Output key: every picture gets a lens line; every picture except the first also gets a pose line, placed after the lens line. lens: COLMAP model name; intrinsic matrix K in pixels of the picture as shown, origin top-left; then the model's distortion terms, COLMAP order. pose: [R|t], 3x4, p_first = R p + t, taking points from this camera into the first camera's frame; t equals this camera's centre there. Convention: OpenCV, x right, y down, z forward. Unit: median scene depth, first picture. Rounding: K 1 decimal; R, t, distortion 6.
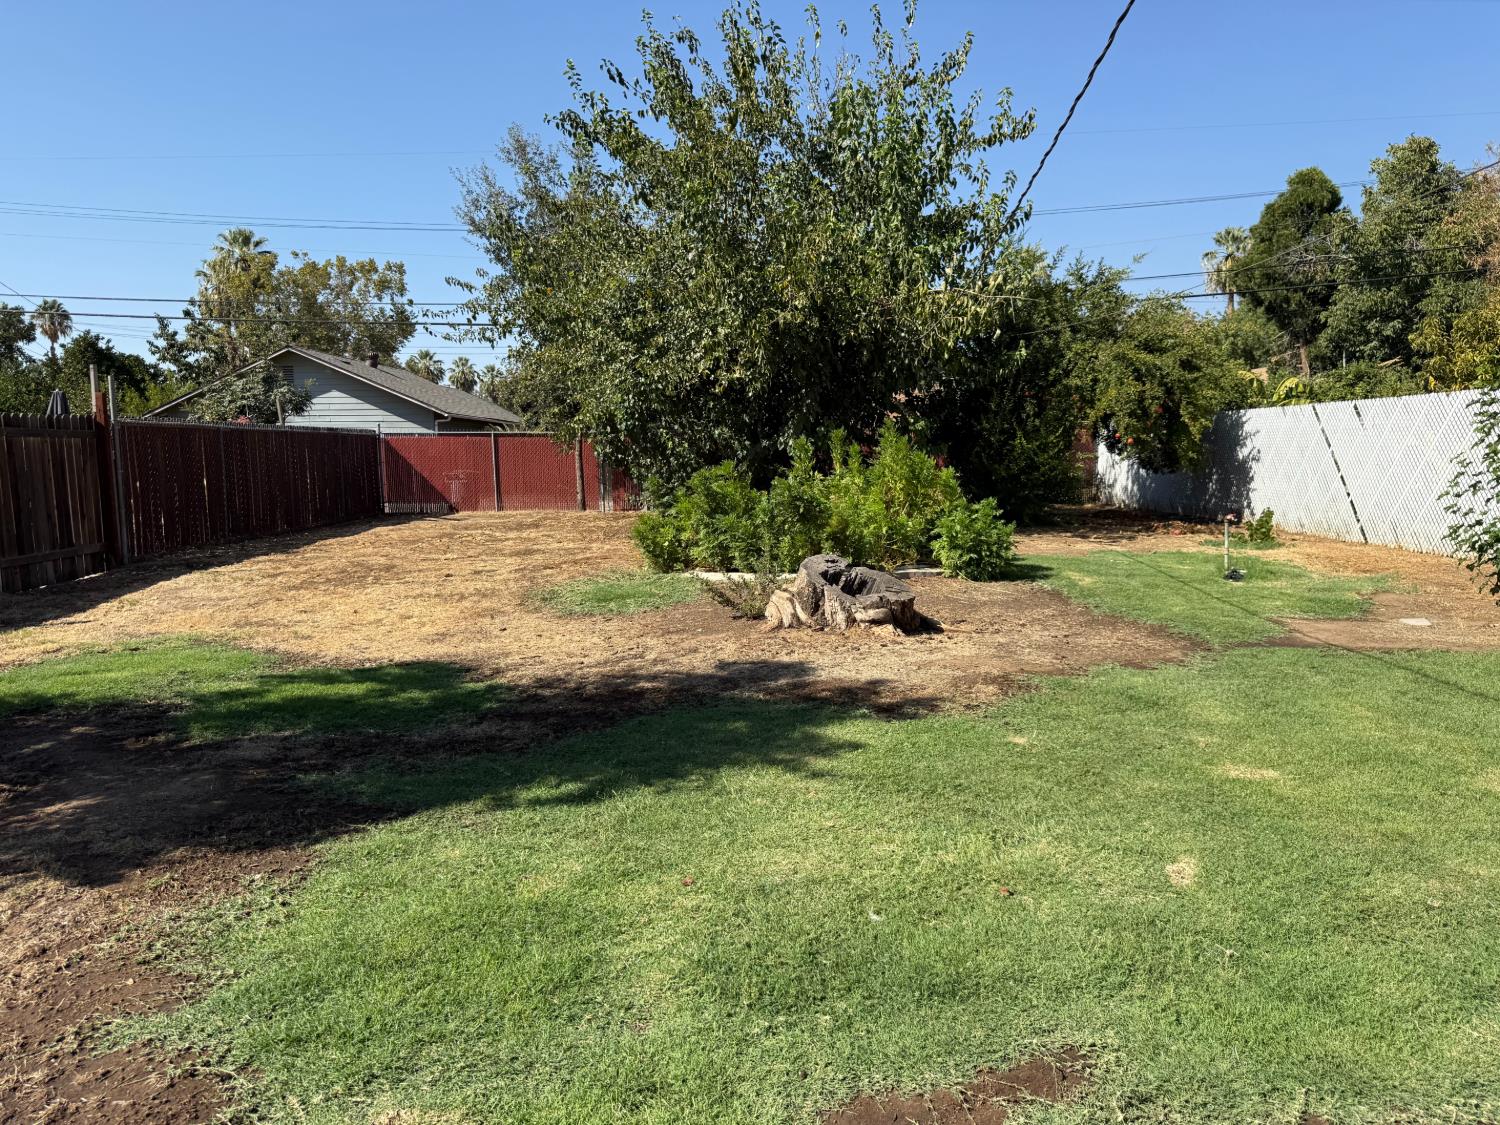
lens RADIAL K [[1056.0, 0, 750.0], [0, 1056.0, 562.5], [0, 0, 1]] dist [0.007621, -0.046979]
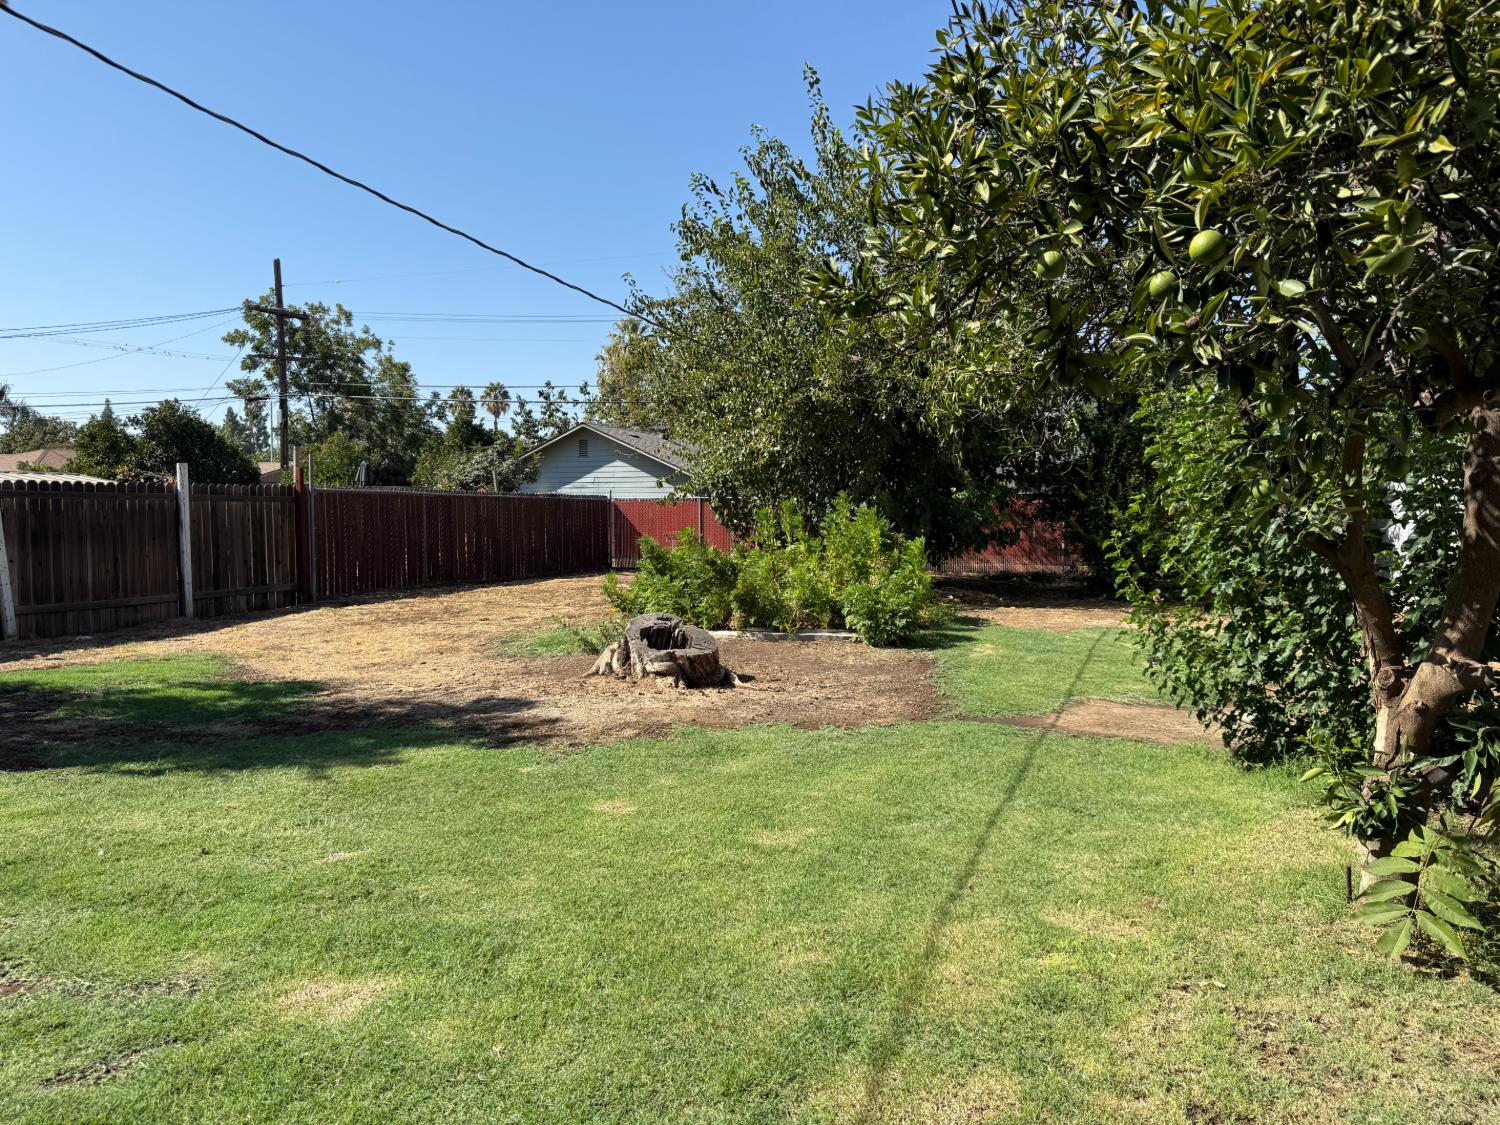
lens RADIAL K [[1043.6, 0, 750.0], [0, 1043.6, 562.5], [0, 0, 1]] dist [-0.001819, 0.000449]
pose [[0.937230, 0.026342, -0.347716, 0.350389], [-0.046391, 0.997698, -0.049460, -0.006832], [0.345612, 0.062486, 0.936295, -0.009308]]
